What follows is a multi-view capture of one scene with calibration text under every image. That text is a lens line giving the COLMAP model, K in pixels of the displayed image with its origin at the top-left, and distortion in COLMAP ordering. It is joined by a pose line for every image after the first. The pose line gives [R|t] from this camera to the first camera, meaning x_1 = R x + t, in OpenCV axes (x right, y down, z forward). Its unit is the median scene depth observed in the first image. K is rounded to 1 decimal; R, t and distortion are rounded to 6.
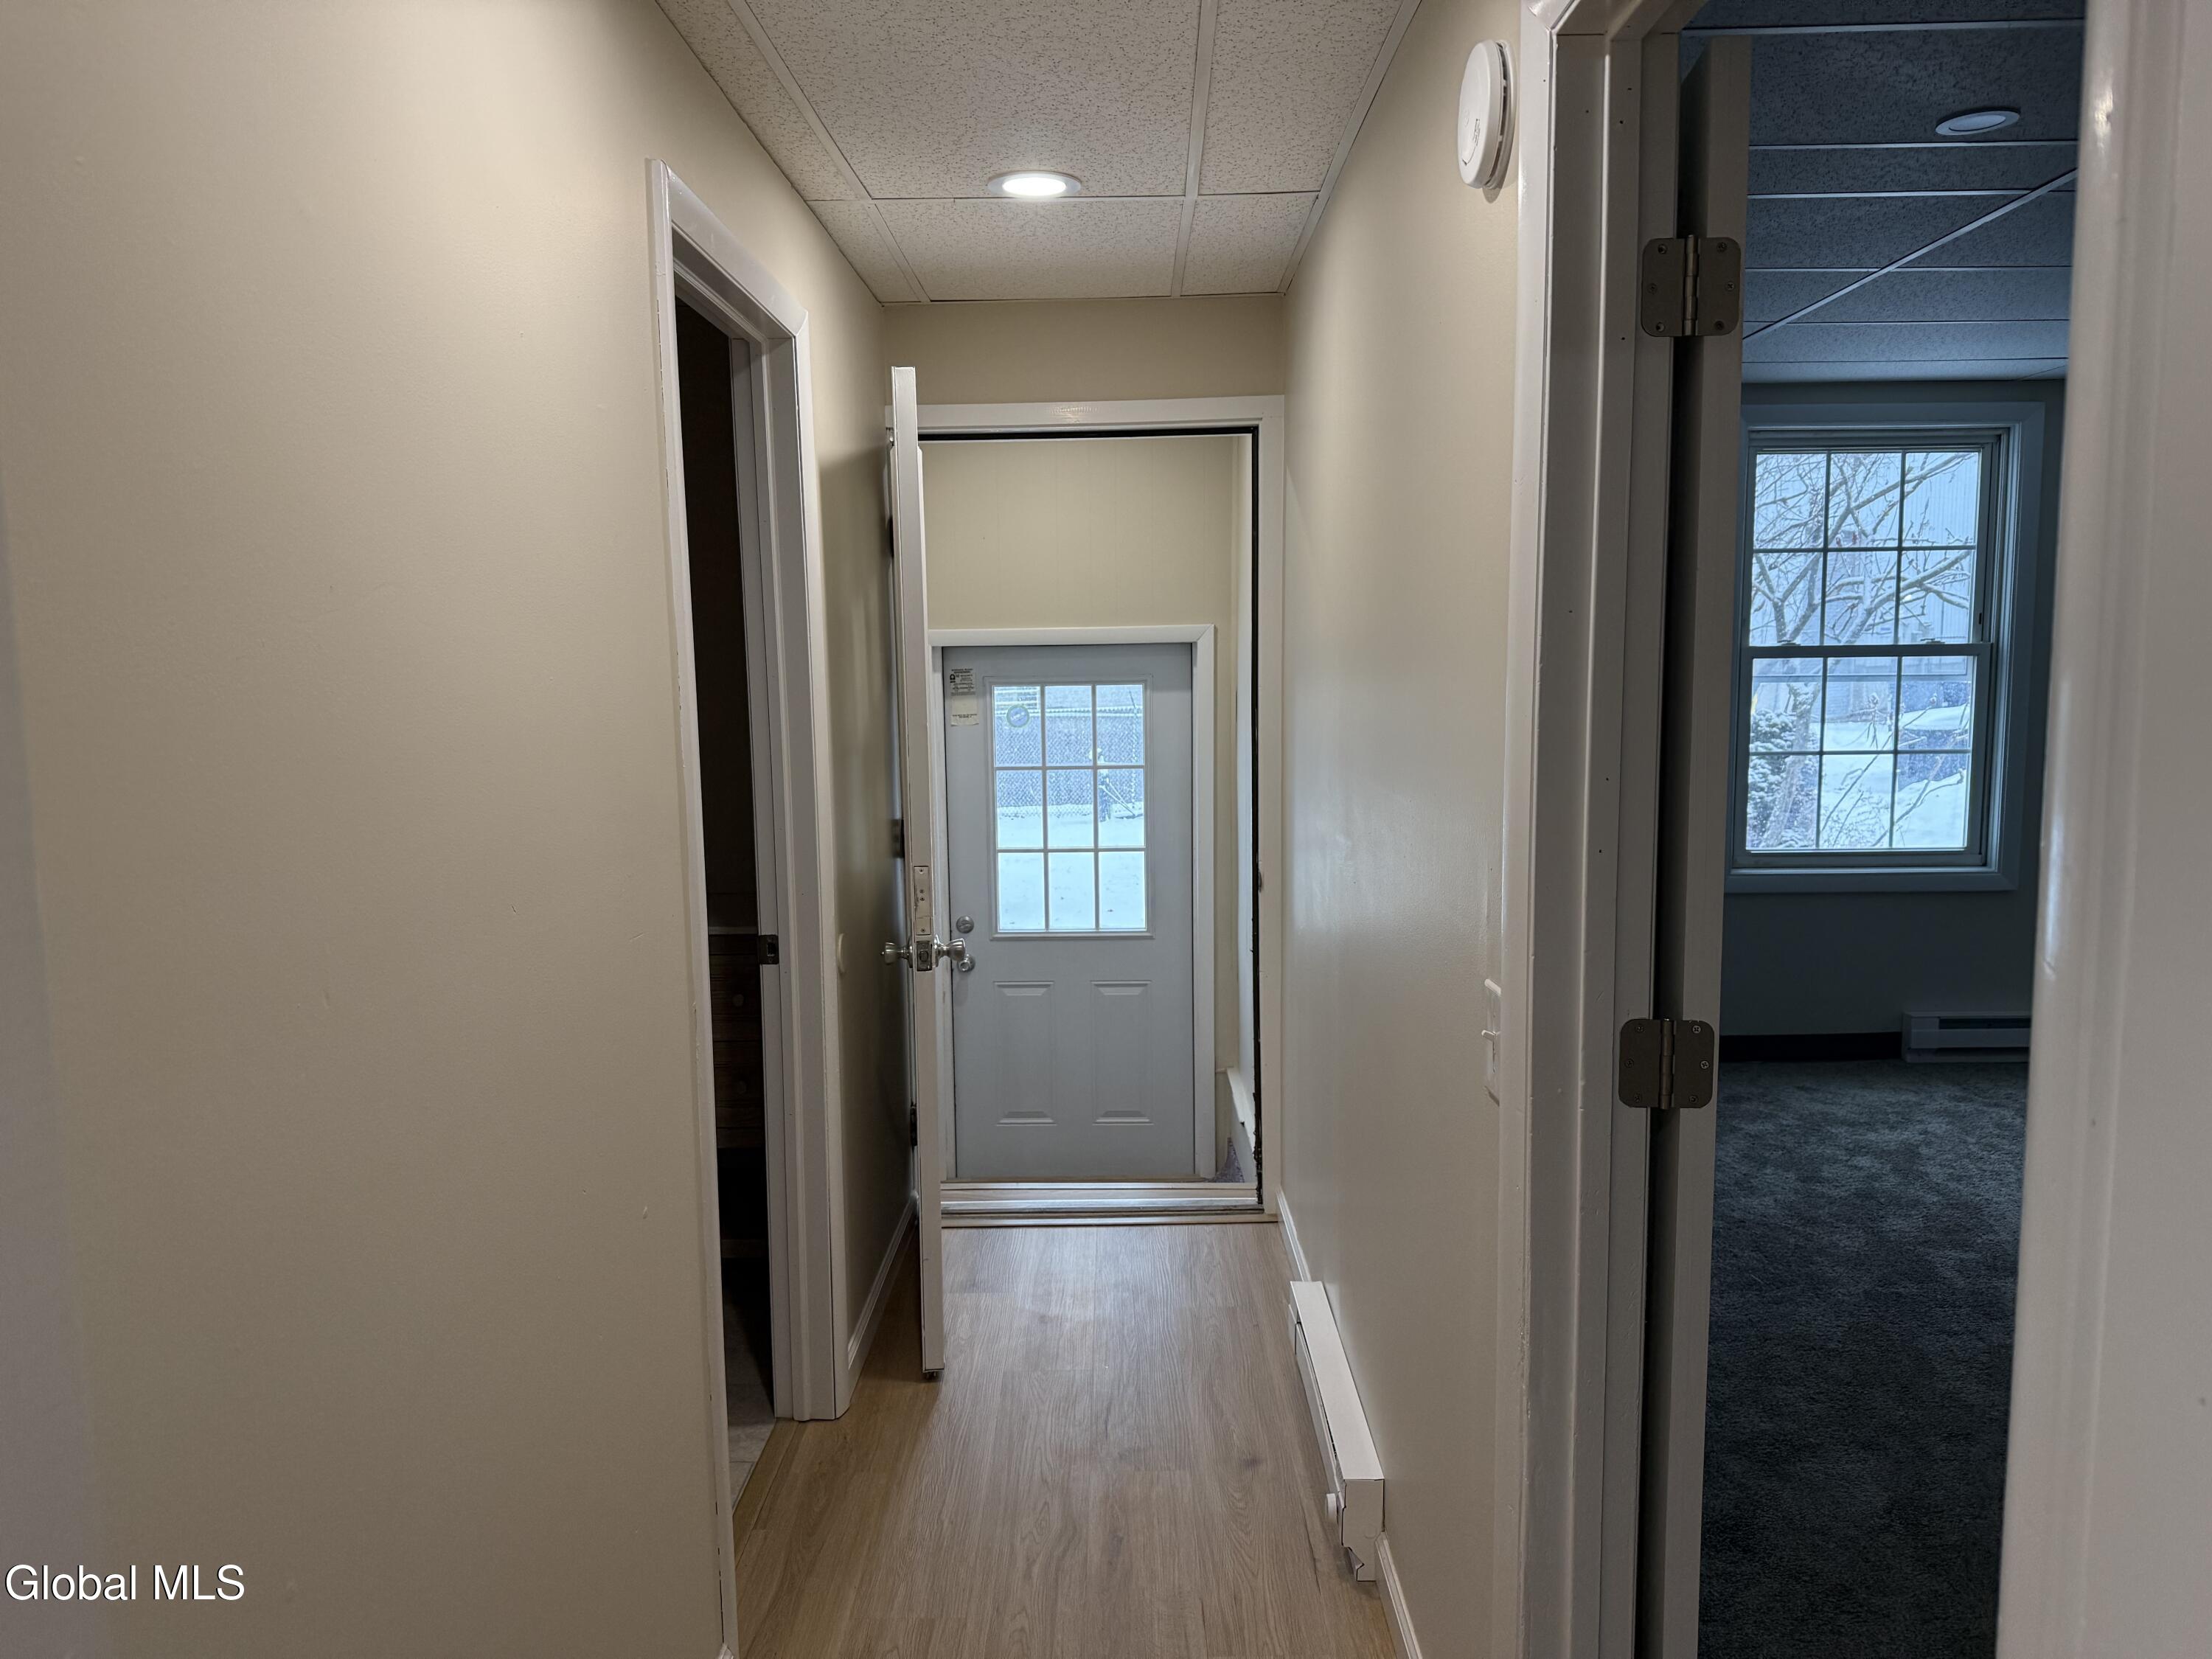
lens RADIAL K [[1566.8, 0, 1107.3], [0, 1566.8, 817.5], [0, 0, 1]] dist [-0.004686, -0.000806]
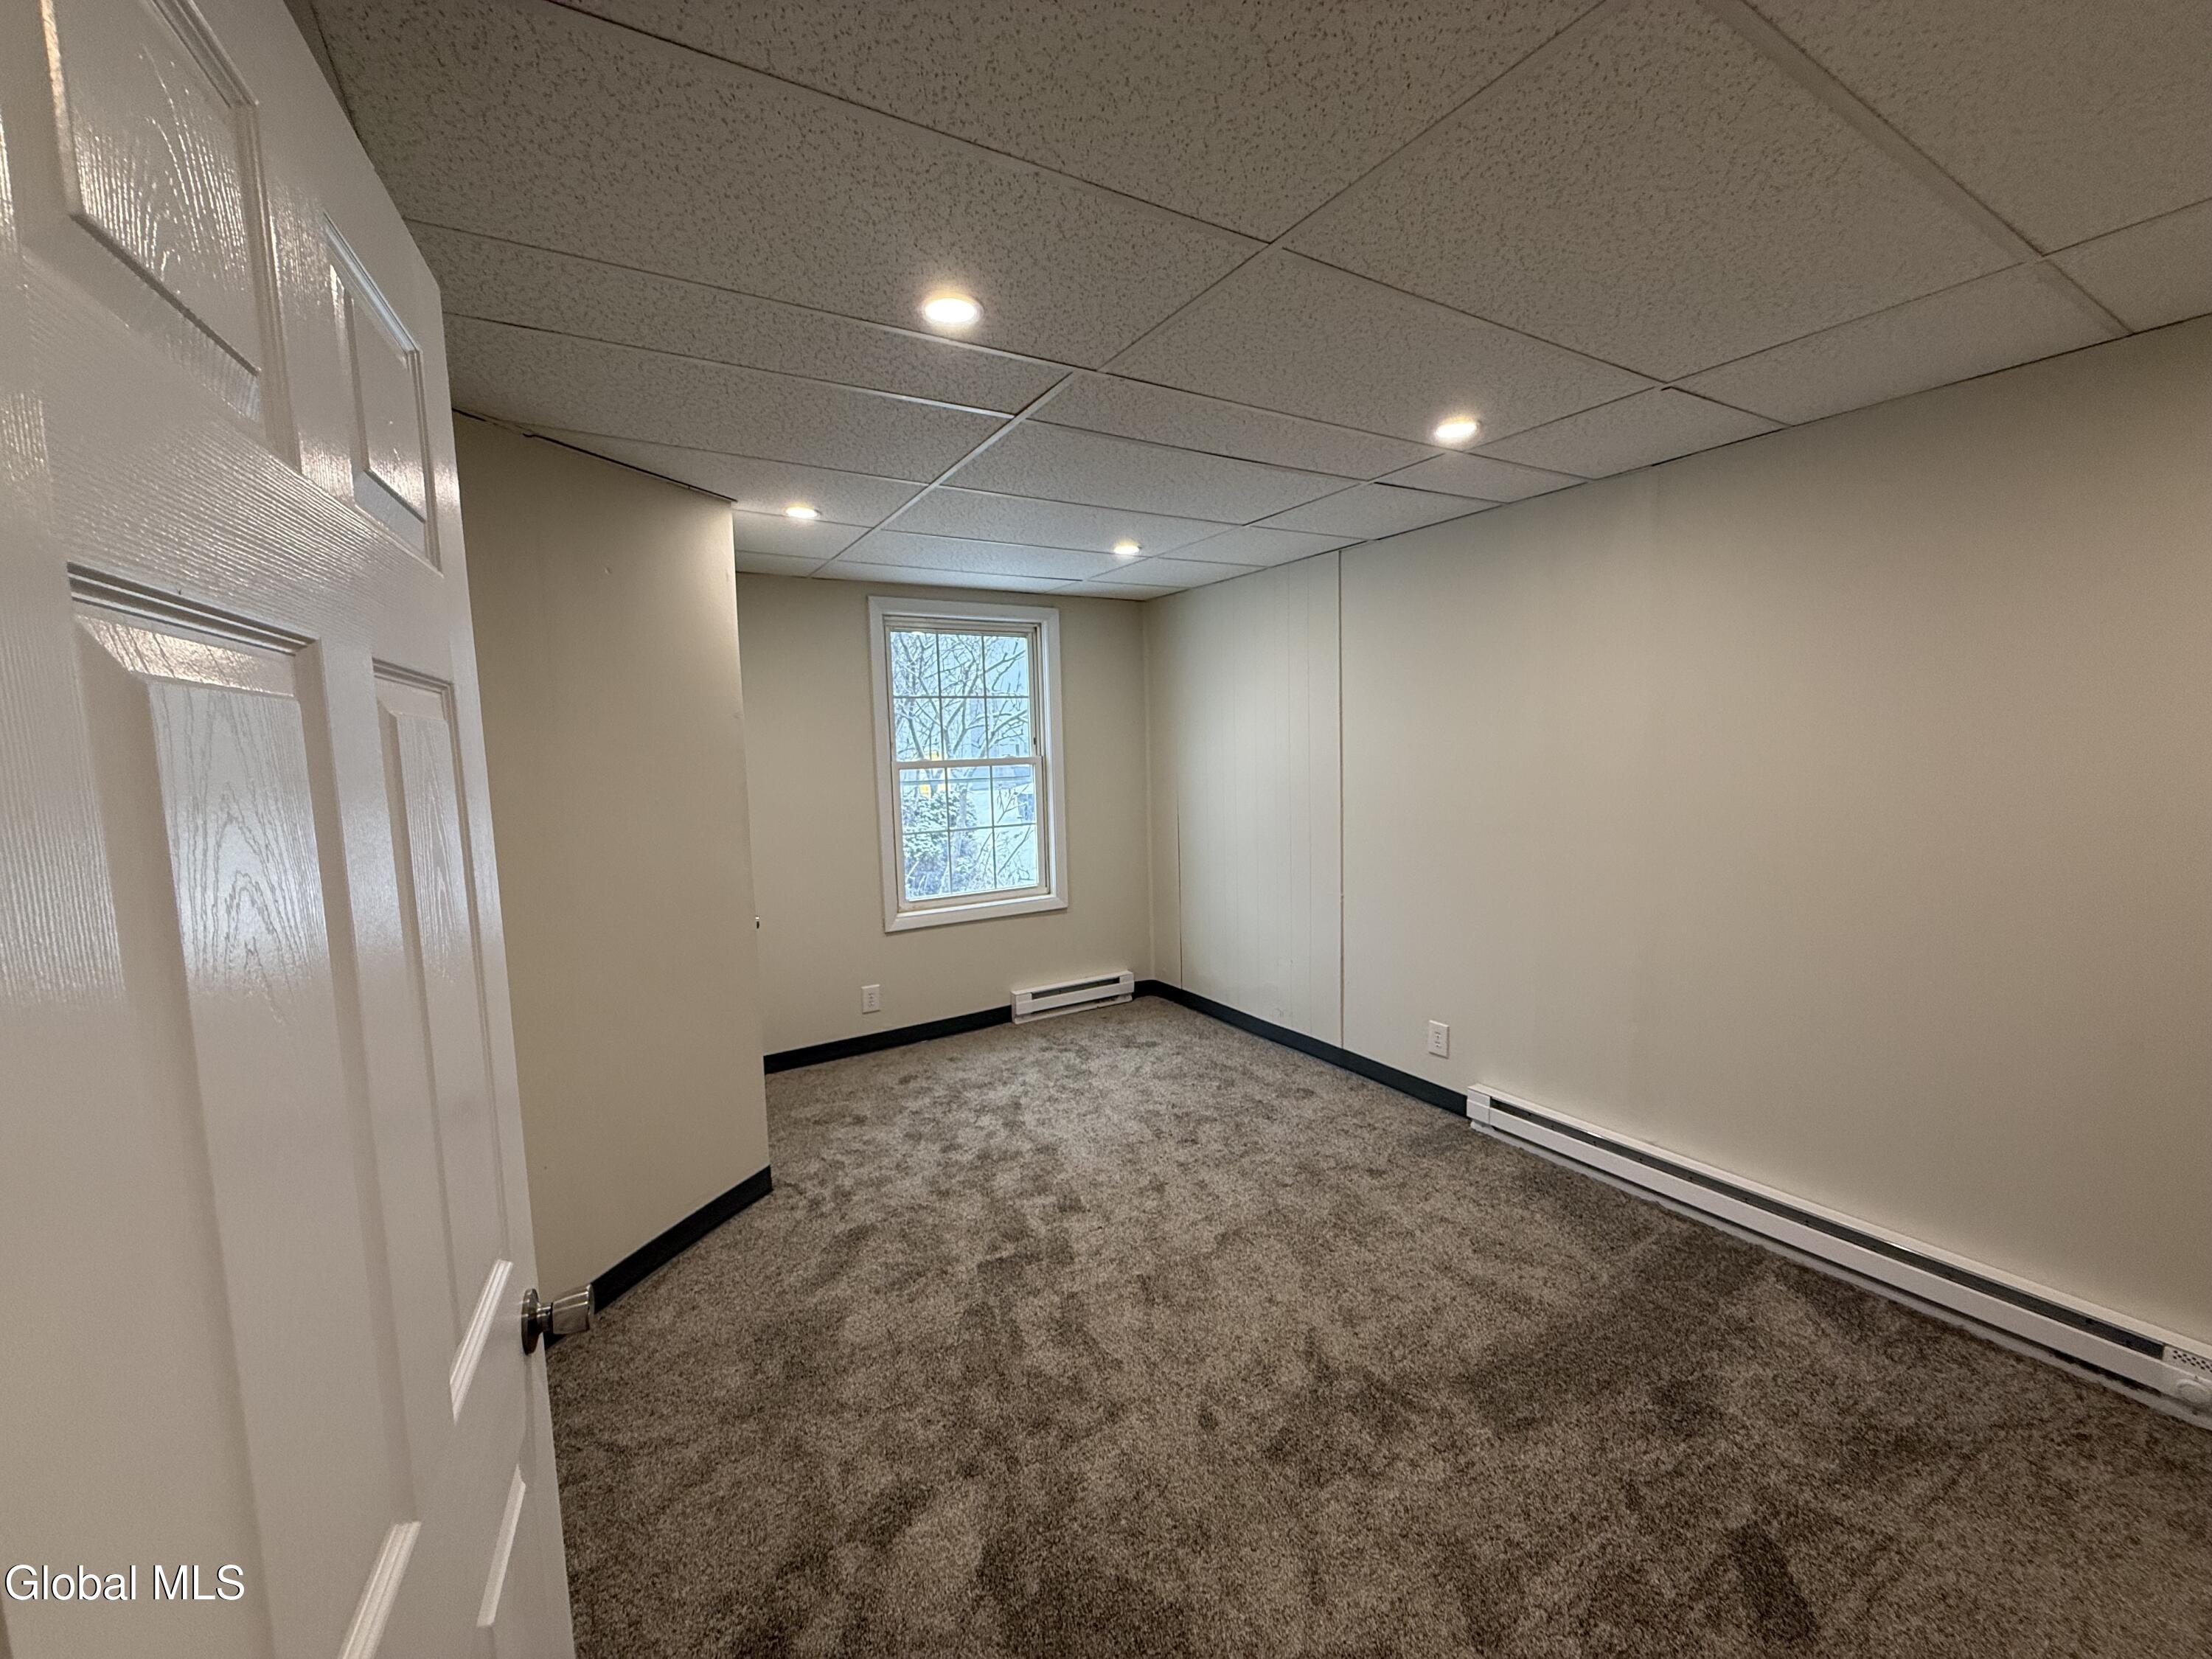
lens RADIAL K [[875.4, 0, 1110.4], [0, 875.4, 825.4], [0, 0, 1]] dist [-0.002352, -0.000490]
pose [[0.844216, -0.065754, 0.531954, 0.166429], [0.077623, 0.996983, 0.000047, -0.041749], [-0.530352, 0.041252, 0.846773, 0.240279]]
